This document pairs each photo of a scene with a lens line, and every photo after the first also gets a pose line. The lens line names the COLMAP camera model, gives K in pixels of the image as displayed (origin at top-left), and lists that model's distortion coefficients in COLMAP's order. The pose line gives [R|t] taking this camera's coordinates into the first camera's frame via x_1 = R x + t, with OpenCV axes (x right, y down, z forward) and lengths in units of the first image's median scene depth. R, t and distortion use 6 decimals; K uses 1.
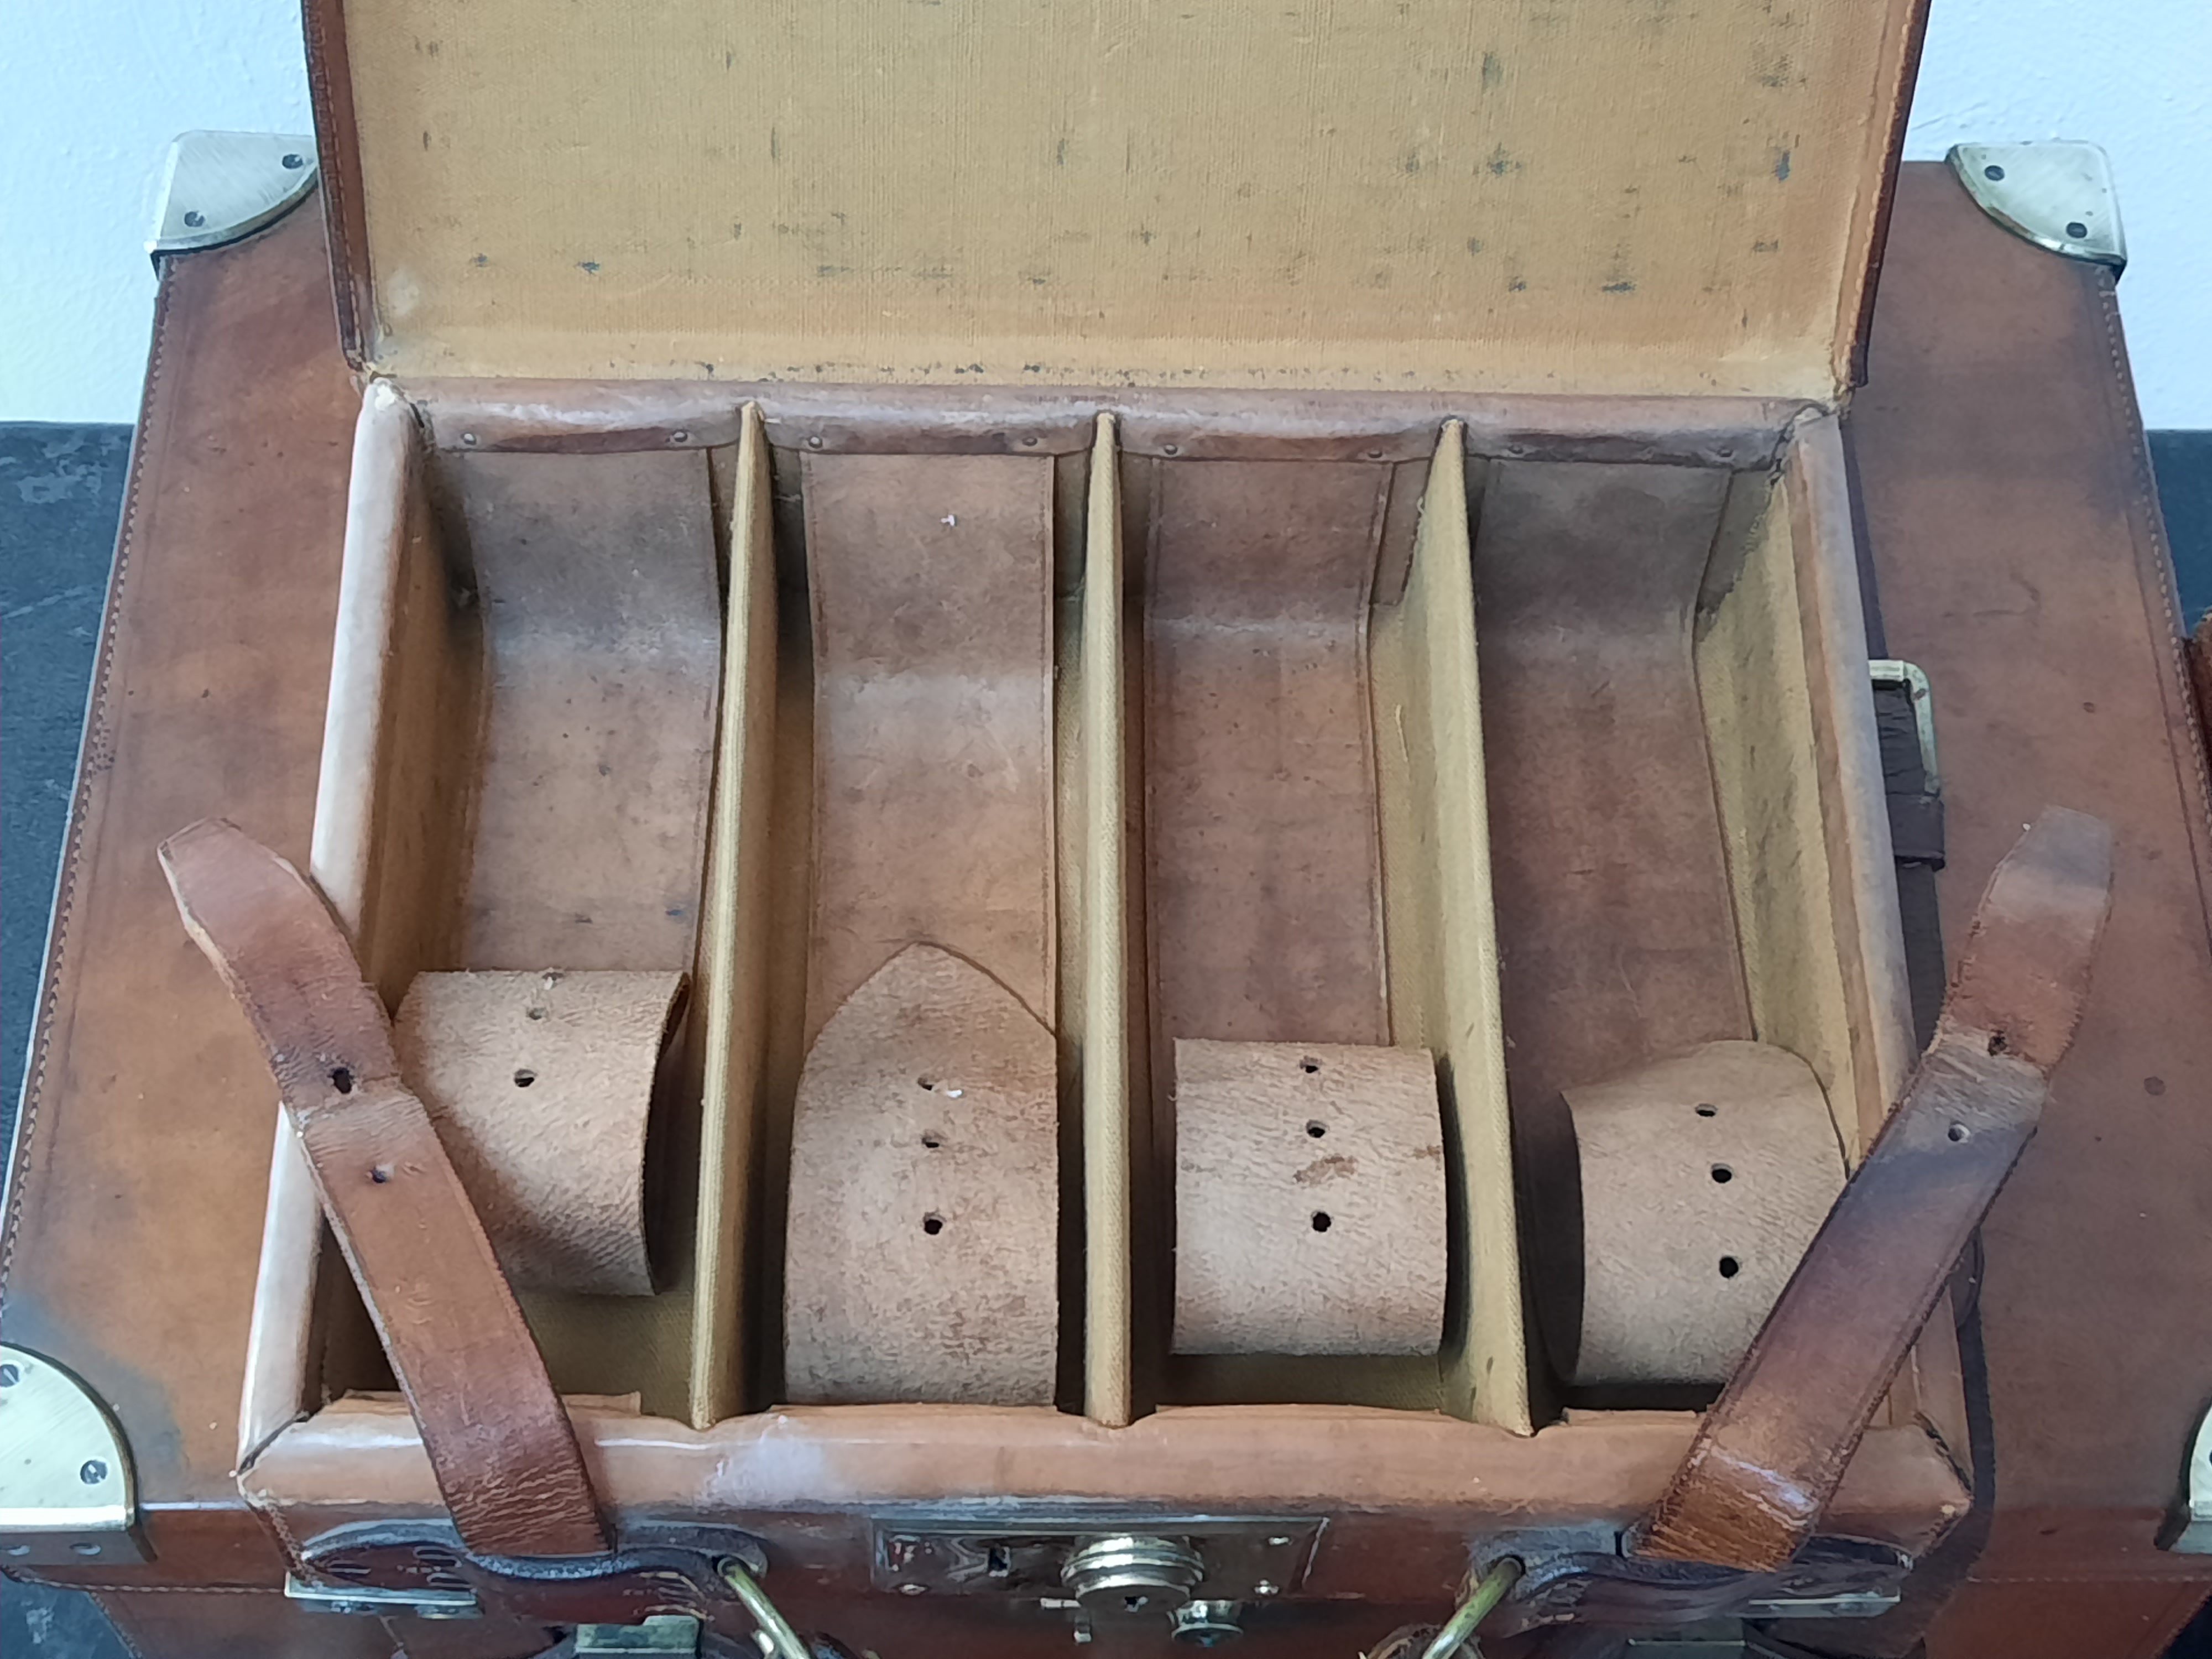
lens RADIAL K [[3442.0, 0, 1150.7], [0, 3442.0, 830.5], [0, 0, 1]] dist [0.053083, -0.103669]
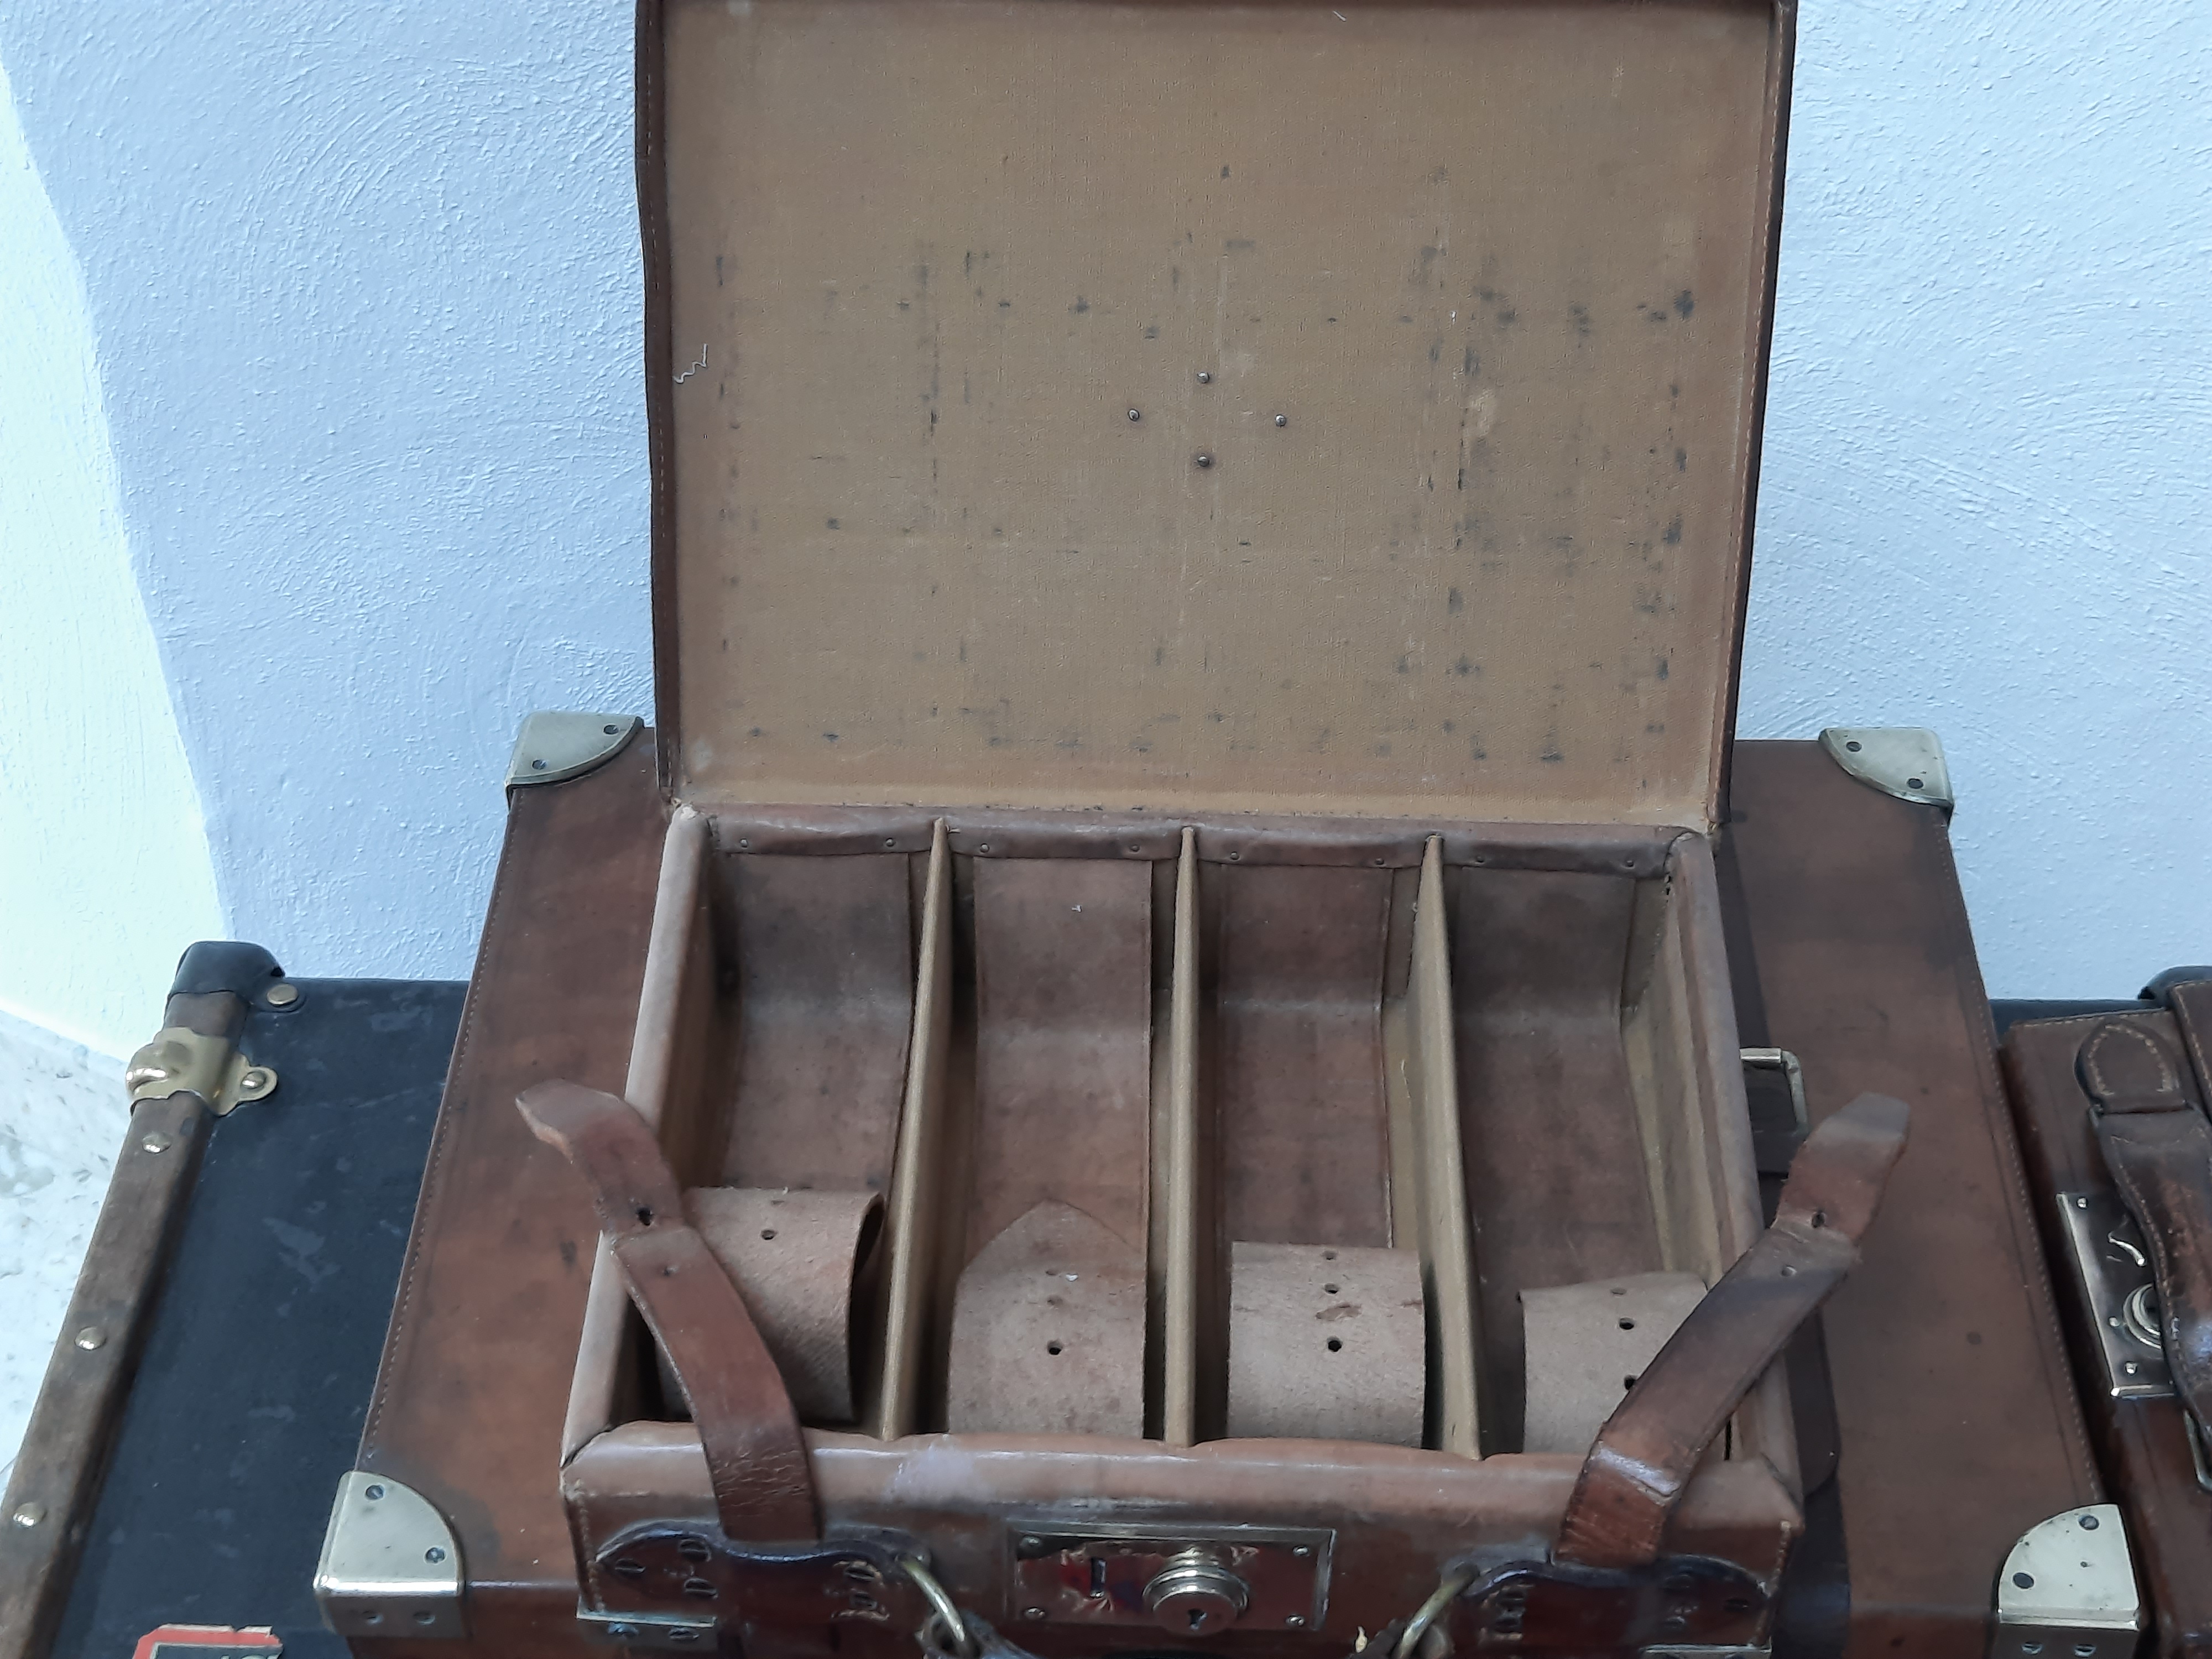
lens RADIAL K [[3442.0, 0, 1150.7], [0, 3442.0, 830.5], [0, 0, 1]] dist [0.053083, -0.103669]
pose [[0.999153, 0.001207, -0.041131, 0.029607], [-0.013416, 0.954502, -0.297901, 0.300449], [0.038900, 0.298201, 0.953710, -0.352816]]
